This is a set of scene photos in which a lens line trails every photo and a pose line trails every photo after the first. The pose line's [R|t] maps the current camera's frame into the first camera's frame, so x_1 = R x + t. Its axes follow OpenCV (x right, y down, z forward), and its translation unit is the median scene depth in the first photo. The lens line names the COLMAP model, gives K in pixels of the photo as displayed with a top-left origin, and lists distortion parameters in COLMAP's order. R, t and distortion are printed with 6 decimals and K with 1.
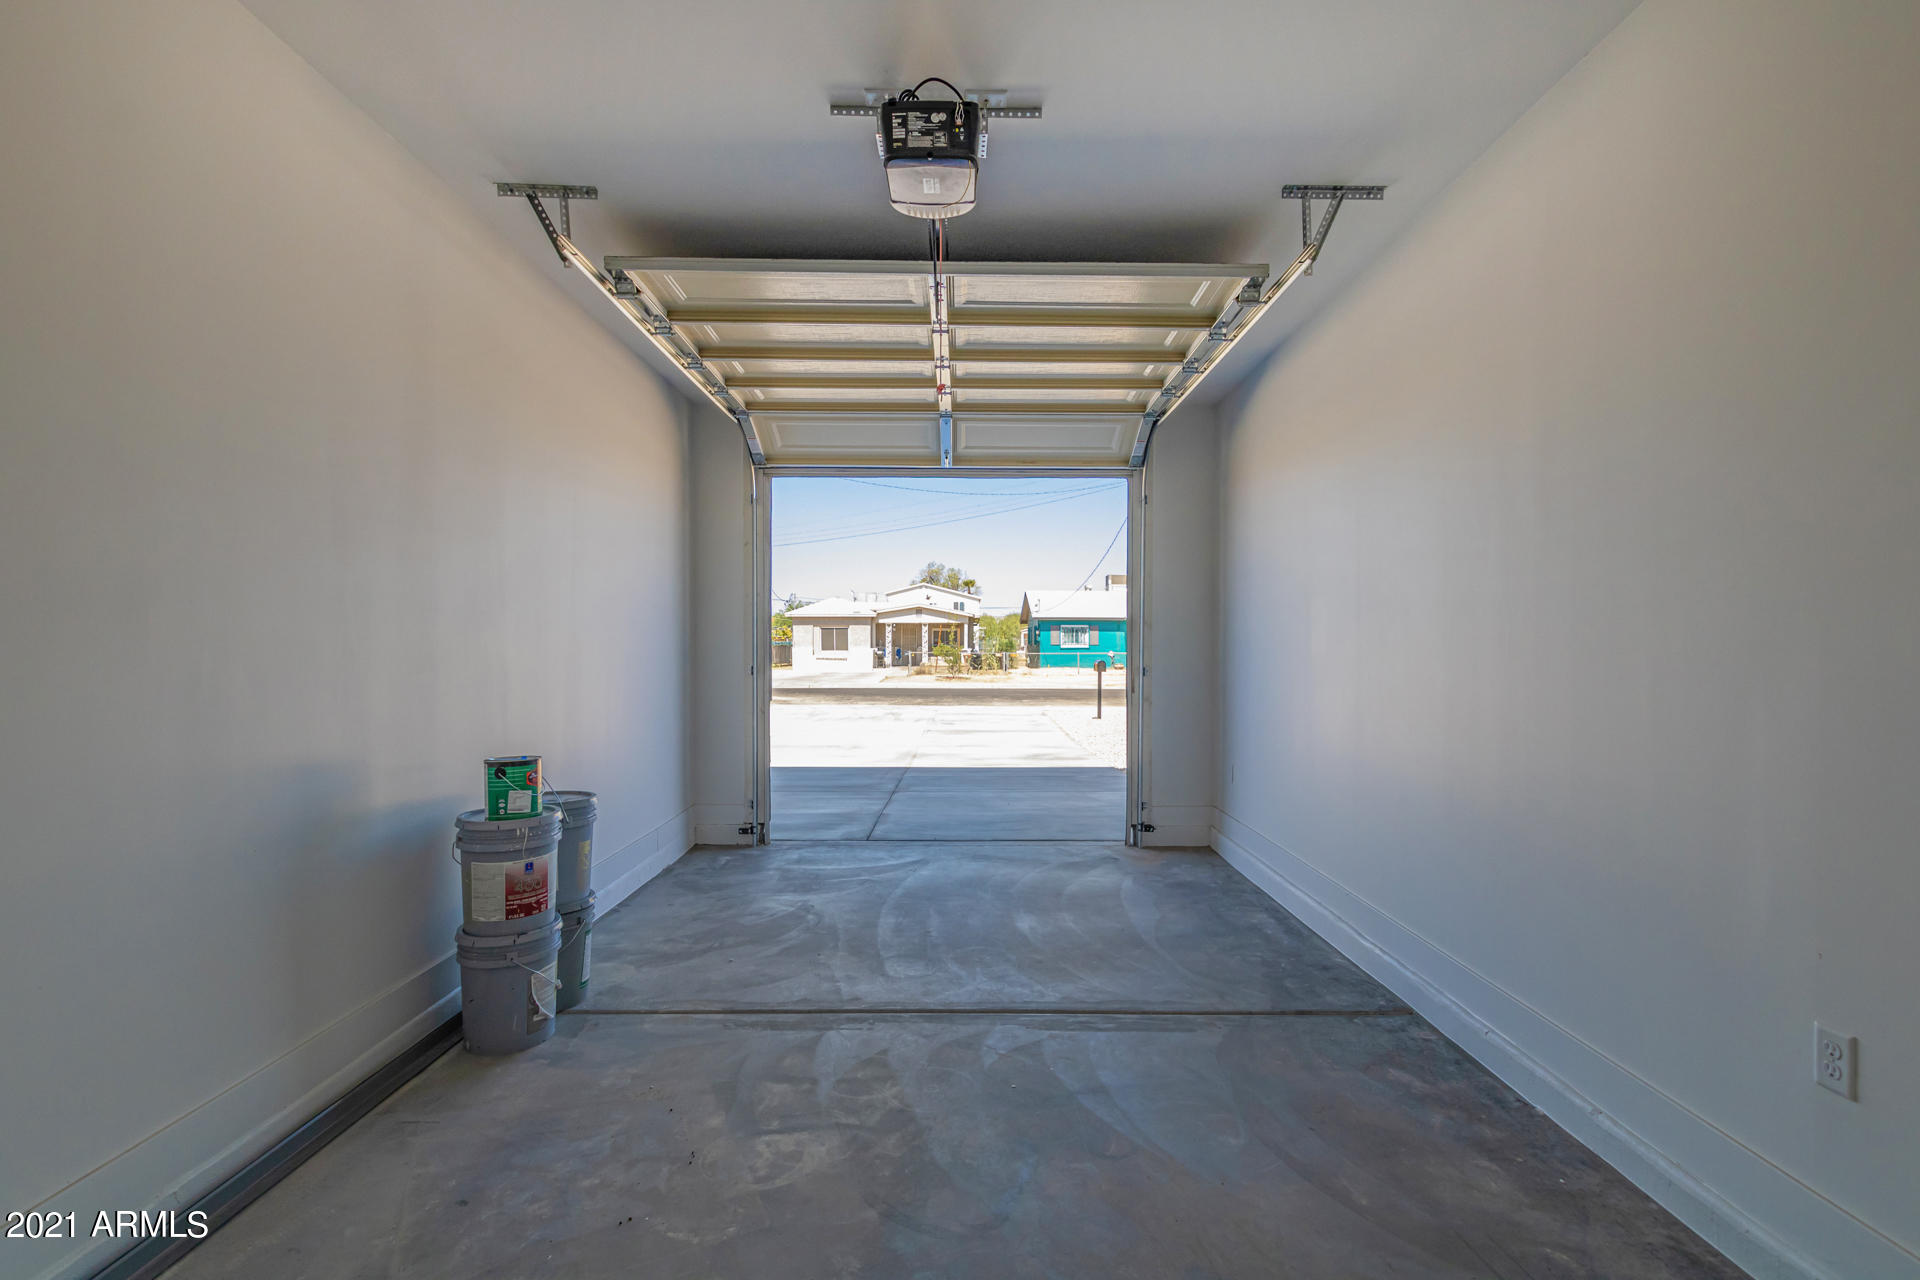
lens RADIAL K [[913.2, 0, 965.1], [0, 913.2, 646.5], [0, 0, 1]] dist [0.001688, -0.000691]
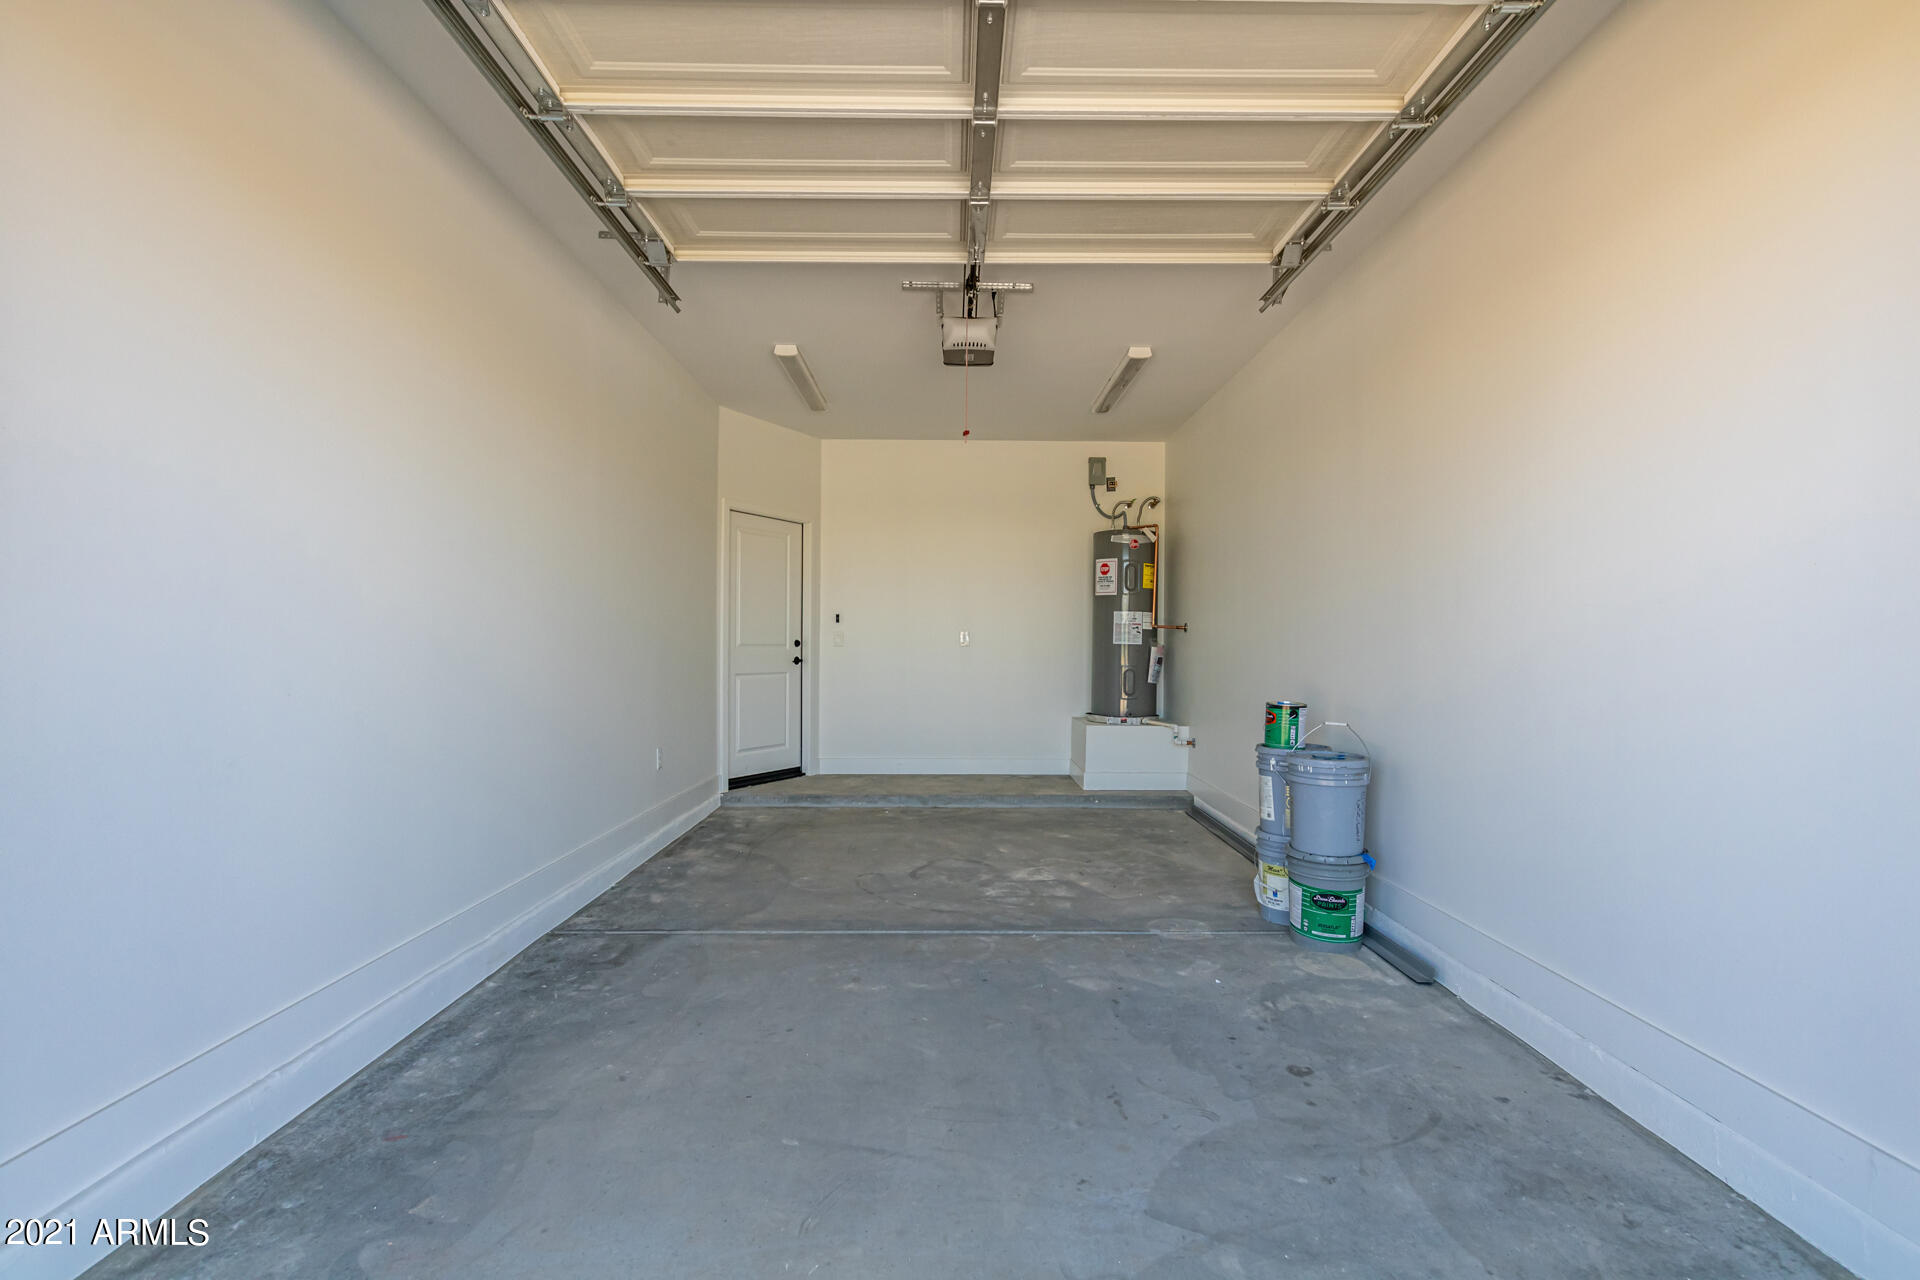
lens RADIAL K [[913.2, 0, 965.1], [0, 913.2, 646.5], [0, 0, 1]] dist [0.001688, -0.000691]
pose [[-0.999844, -0.009394, -0.014952, -0.004343], [-0.009445, 0.999950, 0.003339, 0.030291], [0.014920, 0.003479, -0.999883, 1.854965]]
